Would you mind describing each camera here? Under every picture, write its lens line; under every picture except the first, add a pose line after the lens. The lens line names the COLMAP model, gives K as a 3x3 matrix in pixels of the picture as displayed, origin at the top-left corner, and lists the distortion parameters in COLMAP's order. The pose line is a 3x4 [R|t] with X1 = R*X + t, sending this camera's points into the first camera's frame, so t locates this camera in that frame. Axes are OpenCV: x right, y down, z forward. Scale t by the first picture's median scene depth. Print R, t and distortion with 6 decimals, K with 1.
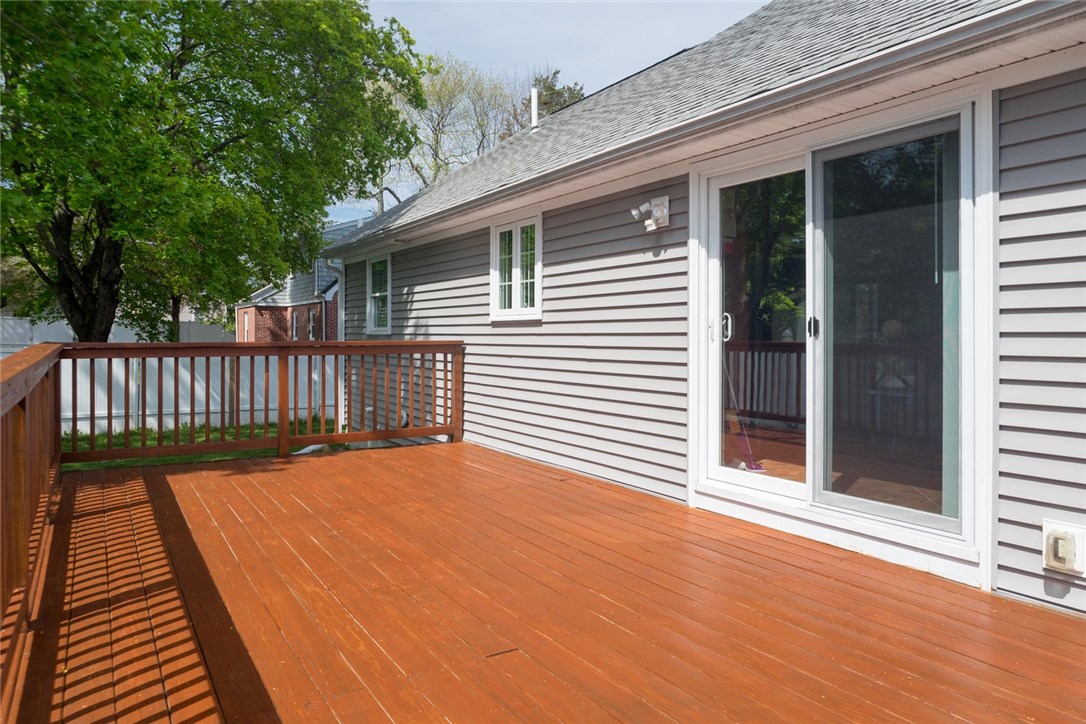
lens RADIAL K [[772.5, 0, 542.2], [0, 772.5, 333.0], [0, 0, 1]] dist [-0.002025, -0.000478]
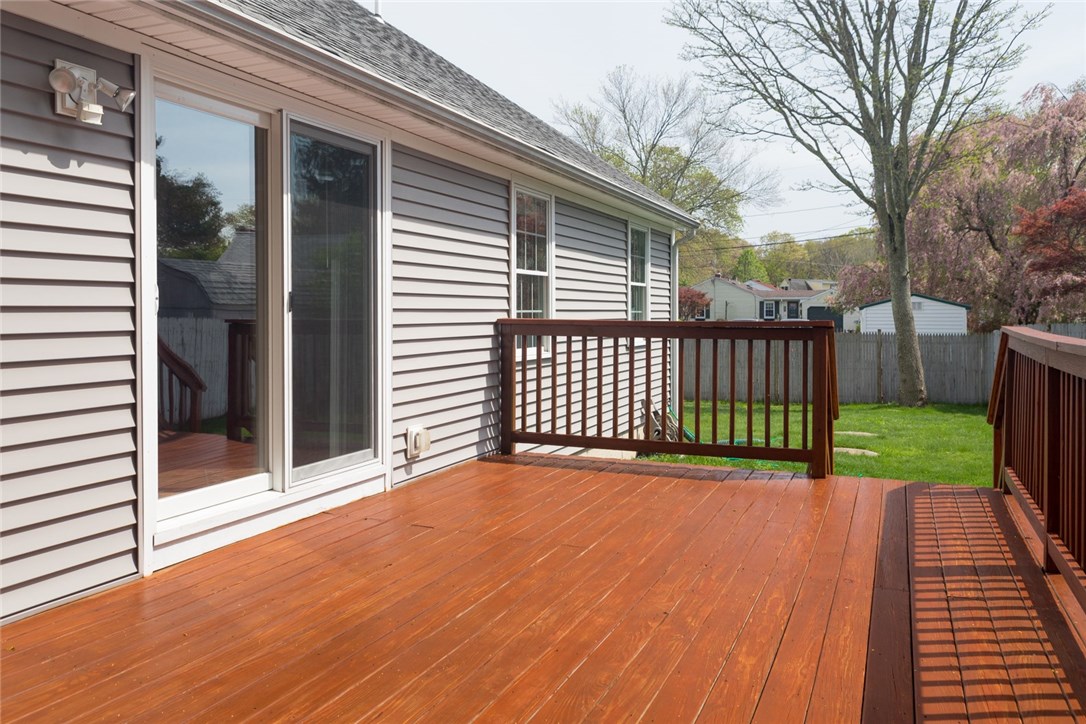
lens RADIAL K [[867.7, 0, 543.0], [0, 867.7, 362.0], [0, 0, 1]] dist [-0.000957, -0.001712]
pose [[-0.606235, -0.048301, 0.793817, -0.830202], [-0.005293, 0.998377, 0.056706, 0.002808], [-0.795268, 0.030176, -0.605507, 1.661941]]
